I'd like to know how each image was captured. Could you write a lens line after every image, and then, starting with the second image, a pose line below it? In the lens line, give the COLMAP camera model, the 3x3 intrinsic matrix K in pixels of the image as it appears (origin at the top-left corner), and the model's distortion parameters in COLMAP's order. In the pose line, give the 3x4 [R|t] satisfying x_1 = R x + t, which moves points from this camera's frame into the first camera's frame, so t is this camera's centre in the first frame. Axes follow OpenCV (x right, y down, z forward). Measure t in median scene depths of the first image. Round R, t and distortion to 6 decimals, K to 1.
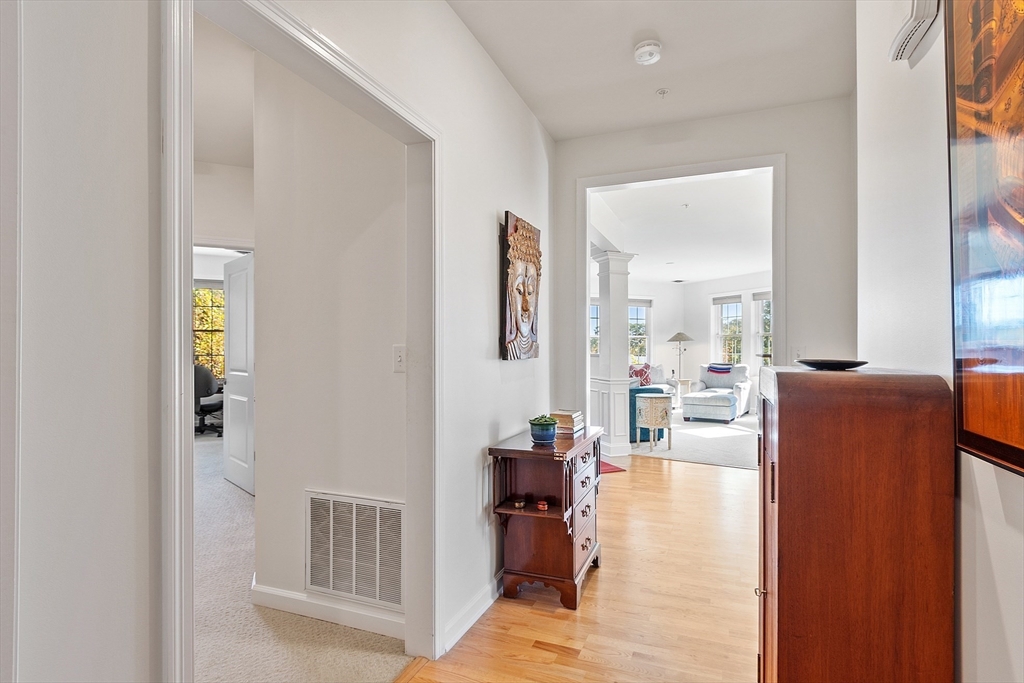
lens RADIAL K [[524.3, 0, 513.4], [0, 524.3, 347.7], [0, 0, 1]] dist [-0.001030, 0.000147]
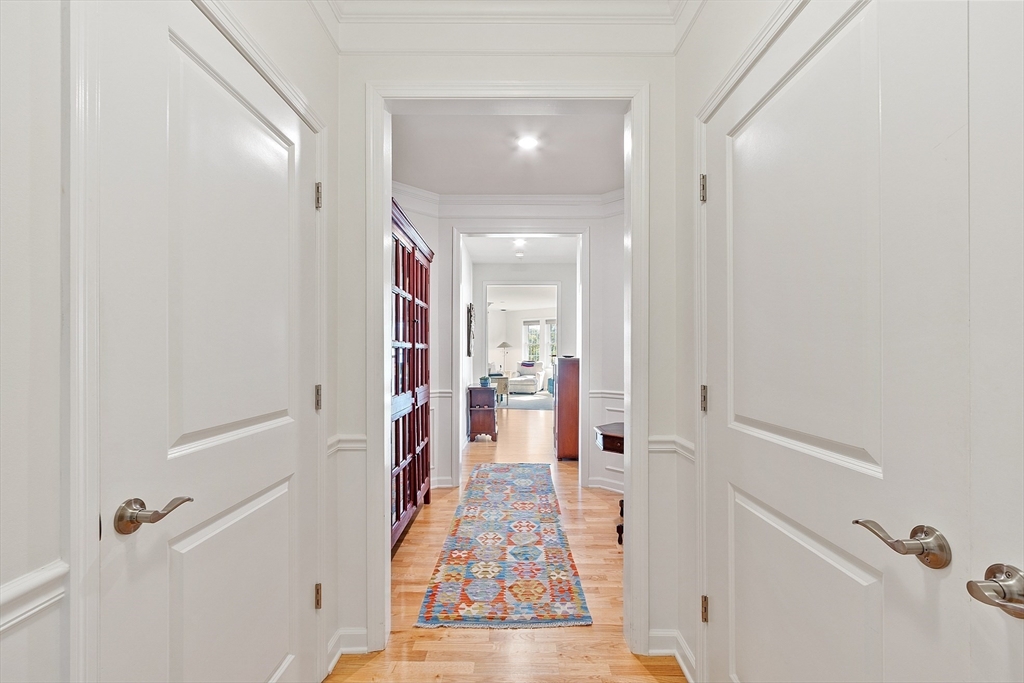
lens RADIAL K [[443.8, 0, 514.4], [0, 443.8, 350.4], [0, 0, 1]] dist [-0.000115, -0.000104]
pose [[0.933651, 0.003929, 0.358162, -0.166421], [-0.003943, 0.999992, -0.000692, -0.002791], [-0.358162, -0.000766, 0.933659, -0.333632]]
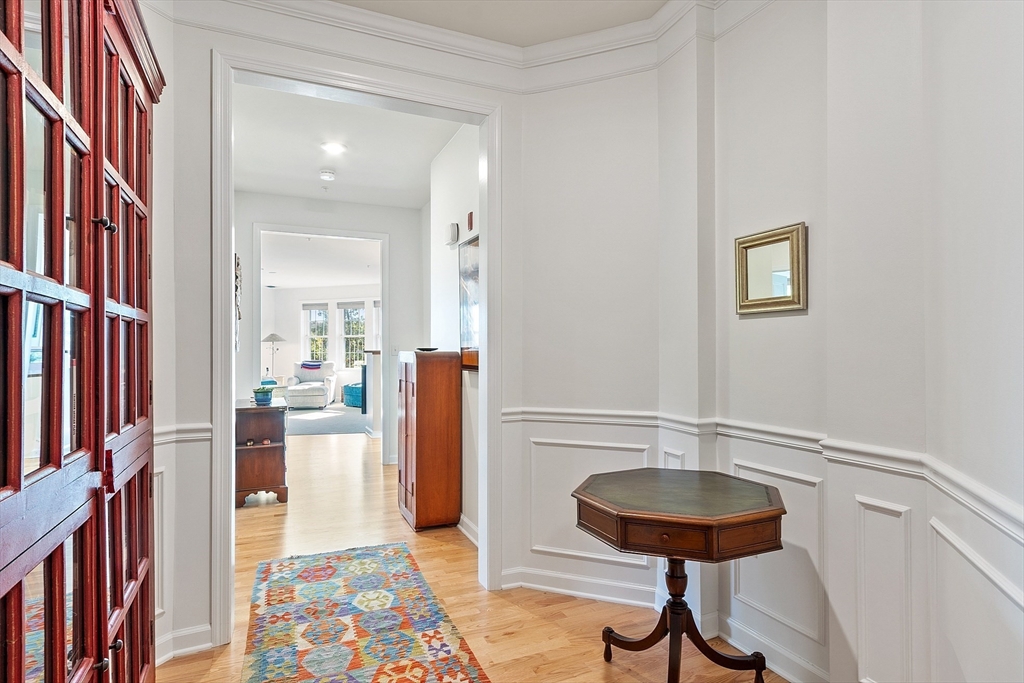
lens RADIAL K [[538.5, 0, 508.9], [0, 538.5, 346.3], [0, 0, 1]] dist [0.003244, 0.000254]
pose [[0.712677, 0.002984, 0.701486, -0.140905], [0.000535, 0.999988, -0.004797, 0.003604], [-0.701492, 0.003794, 0.712667, -0.173373]]
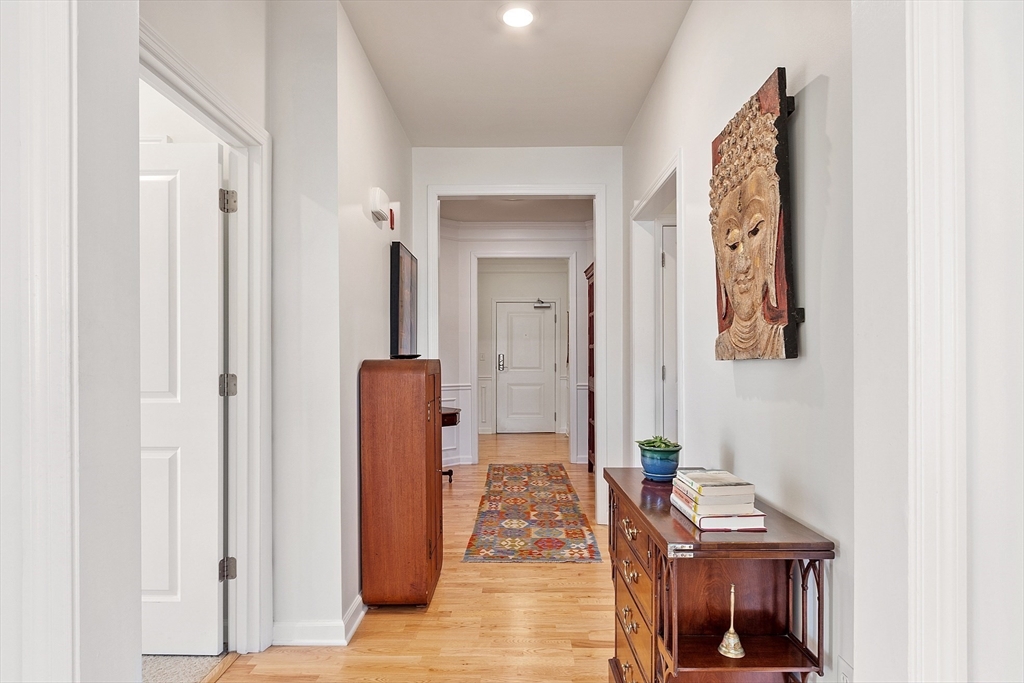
lens RADIAL K [[562.5, 0, 513.3], [0, 562.5, 352.5], [0, 0, 1]] dist [0.000627, -0.001246]
pose [[-0.933636, 0.002257, -0.358215, 0.127450], [0.006256, 0.999930, -0.010005, 0.004763], [0.358168, -0.011582, -0.933585, 0.408370]]
